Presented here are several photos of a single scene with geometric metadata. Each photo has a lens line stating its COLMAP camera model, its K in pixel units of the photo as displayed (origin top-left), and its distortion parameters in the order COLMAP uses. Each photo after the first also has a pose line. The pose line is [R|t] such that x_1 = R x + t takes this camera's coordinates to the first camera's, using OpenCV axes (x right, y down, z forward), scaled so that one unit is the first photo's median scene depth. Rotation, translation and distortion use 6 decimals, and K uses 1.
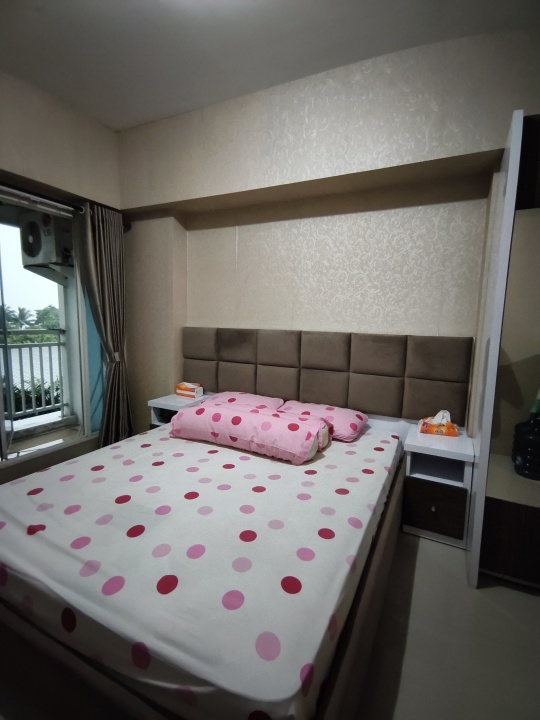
lens RADIAL K [[347.2, 0, 273.9], [0, 347.2, 357.9], [0, 0, 1]] dist [0.017529, 0.001883]
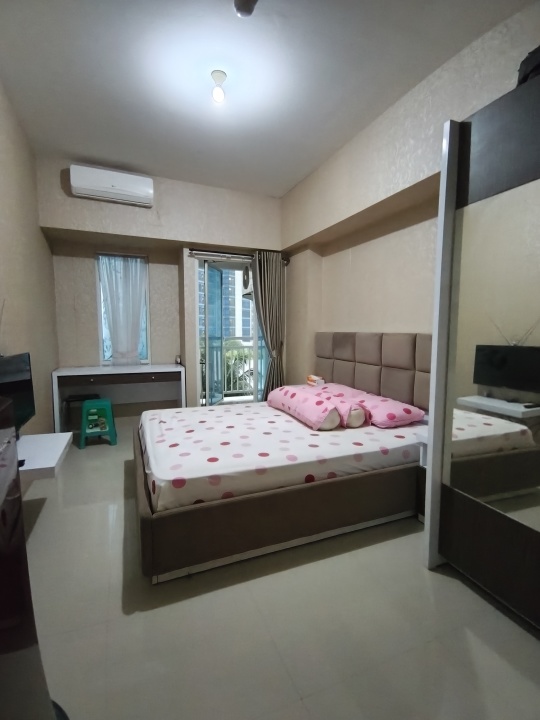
lens RADIAL K [[347.2, 0, 271.8], [0, 347.2, 360.6], [0, 0, 1]] dist [0.017529, 0.001883]
pose [[0.752236, 0.040543, -0.657645, 0.482952], [-0.064526, 0.997840, -0.012292, 0.042613], [0.655726, 0.051681, 0.753228, -0.066541]]
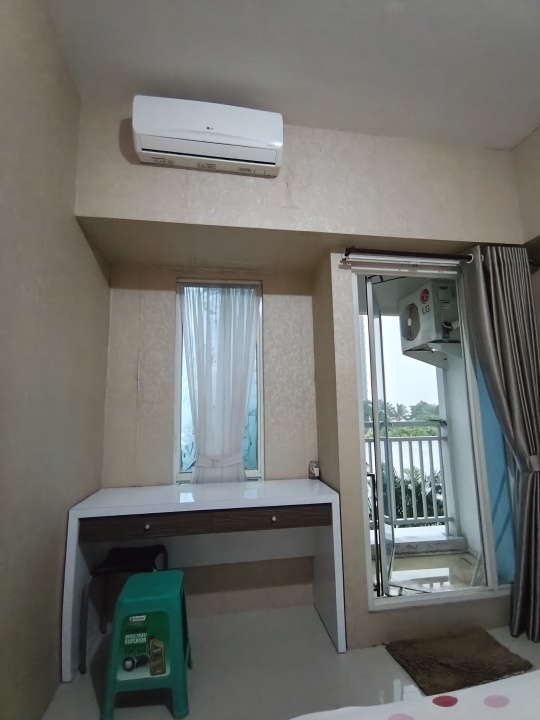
lens RADIAL K [[347.2, 0, 275.8], [0, 347.2, 366.5], [0, 0, 1]] dist [0.017529, 0.001883]
pose [[0.573099, -0.131551, -0.808859, -0.191395], [-0.068290, 0.975932, -0.207108, -0.010871], [0.816636, 0.173931, 0.550322, 0.260354]]
